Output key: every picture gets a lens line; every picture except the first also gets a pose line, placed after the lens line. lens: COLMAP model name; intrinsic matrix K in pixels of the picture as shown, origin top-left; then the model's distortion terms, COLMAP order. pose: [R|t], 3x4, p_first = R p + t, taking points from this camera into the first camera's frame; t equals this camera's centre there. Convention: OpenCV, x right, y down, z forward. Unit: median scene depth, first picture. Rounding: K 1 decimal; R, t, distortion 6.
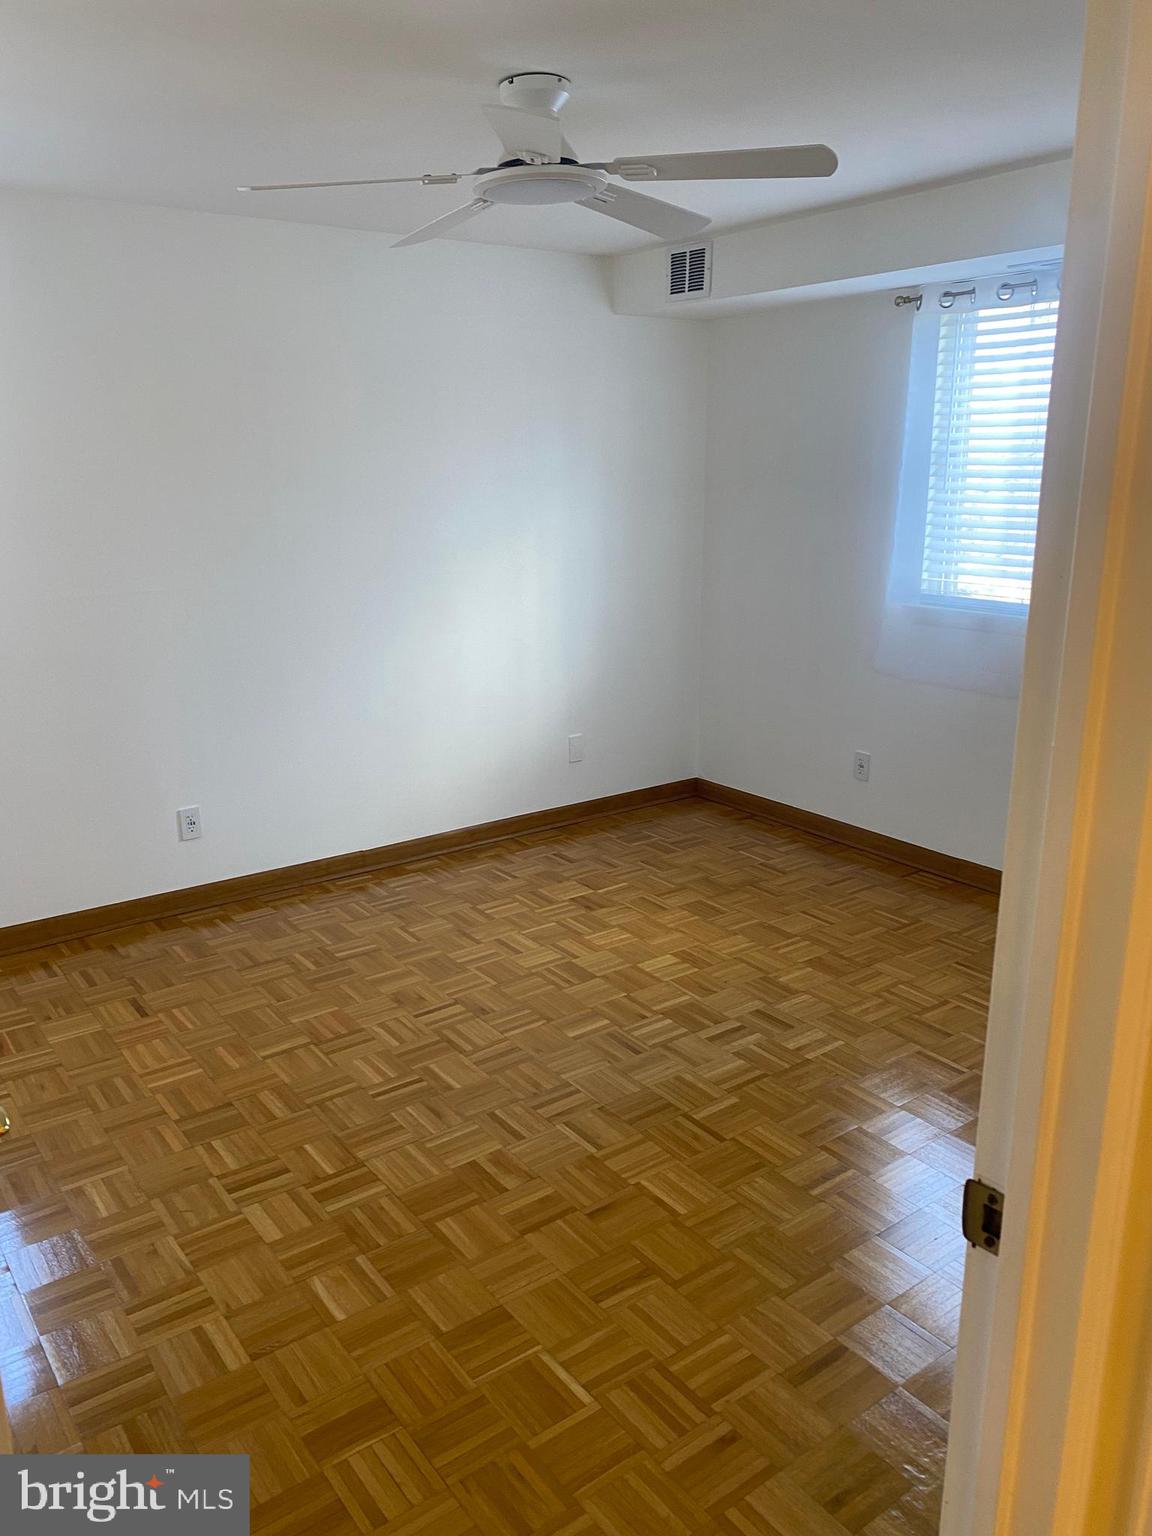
lens RADIAL K [[1177.6, 0, 575.5], [0, 1177.6, 768.1], [0, 0, 1]] dist [0.003049, -0.009652]
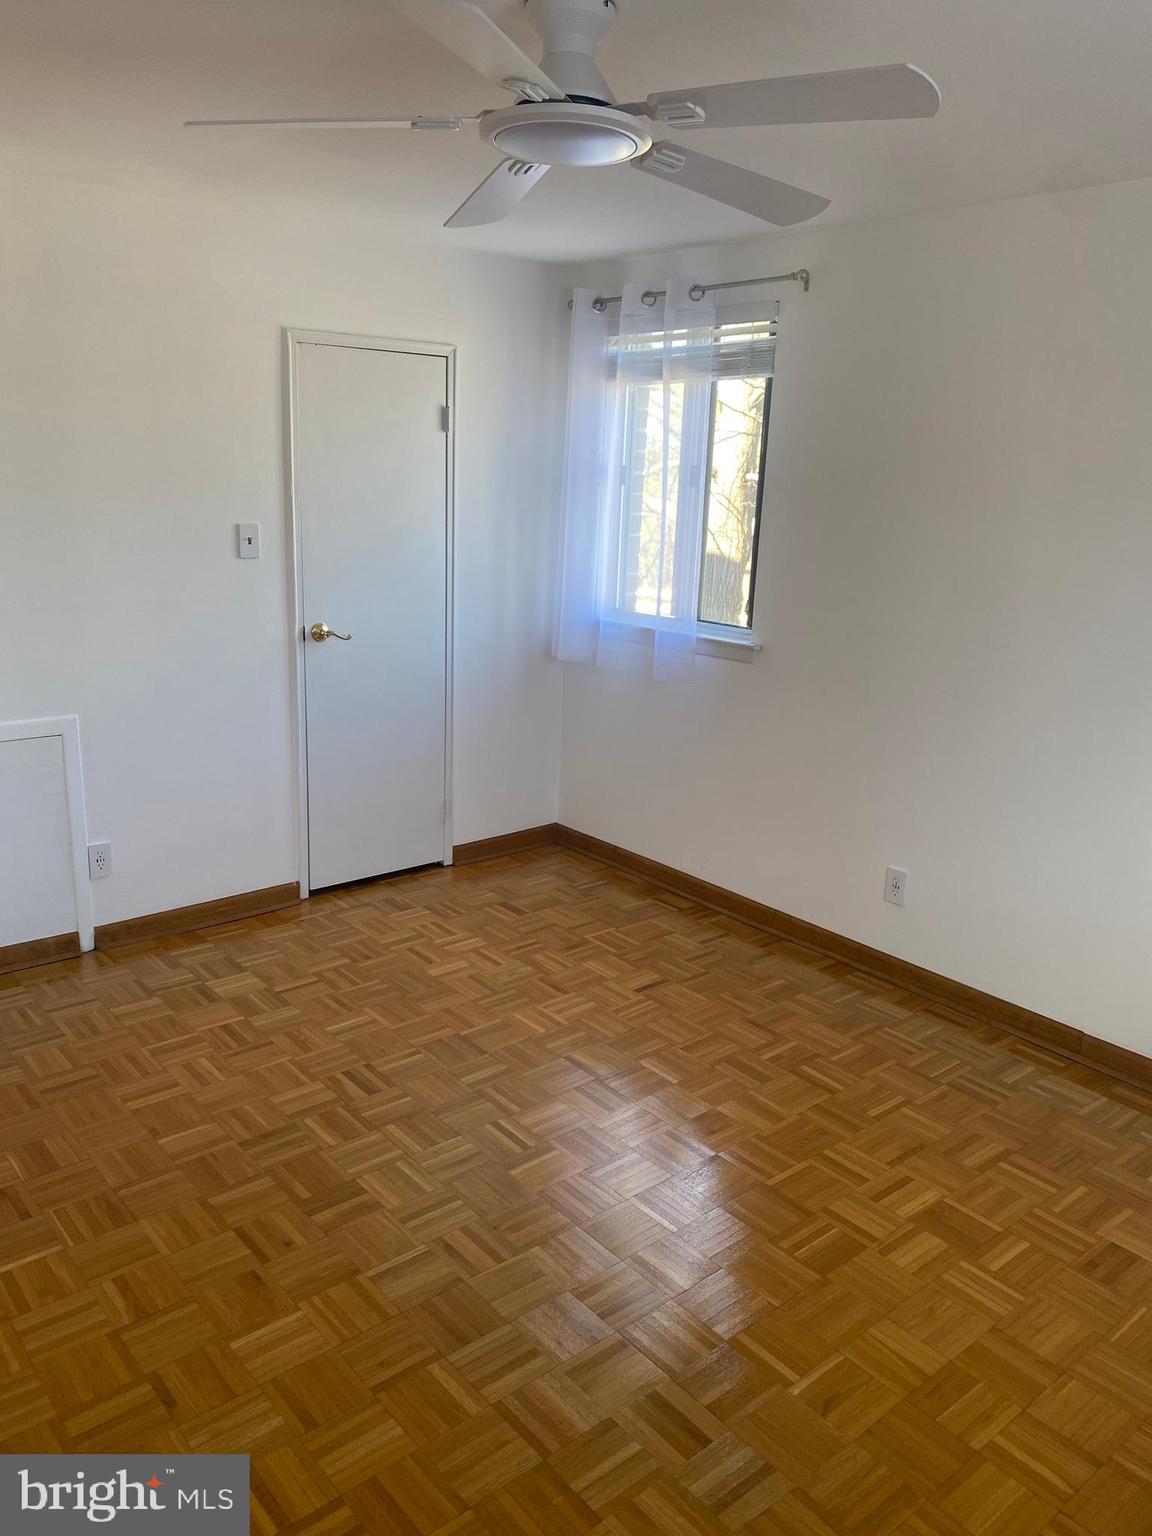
lens RADIAL K [[1177.6, 0, 575.6], [0, 1177.6, 768.8], [0, 0, 1]] dist [0.003049, -0.009652]
pose [[0.069490, 0.271505, -0.959925, 0.619064], [-0.295740, 0.924601, 0.240105, -0.222967], [0.952738, 0.267203, 0.144545, 0.751830]]
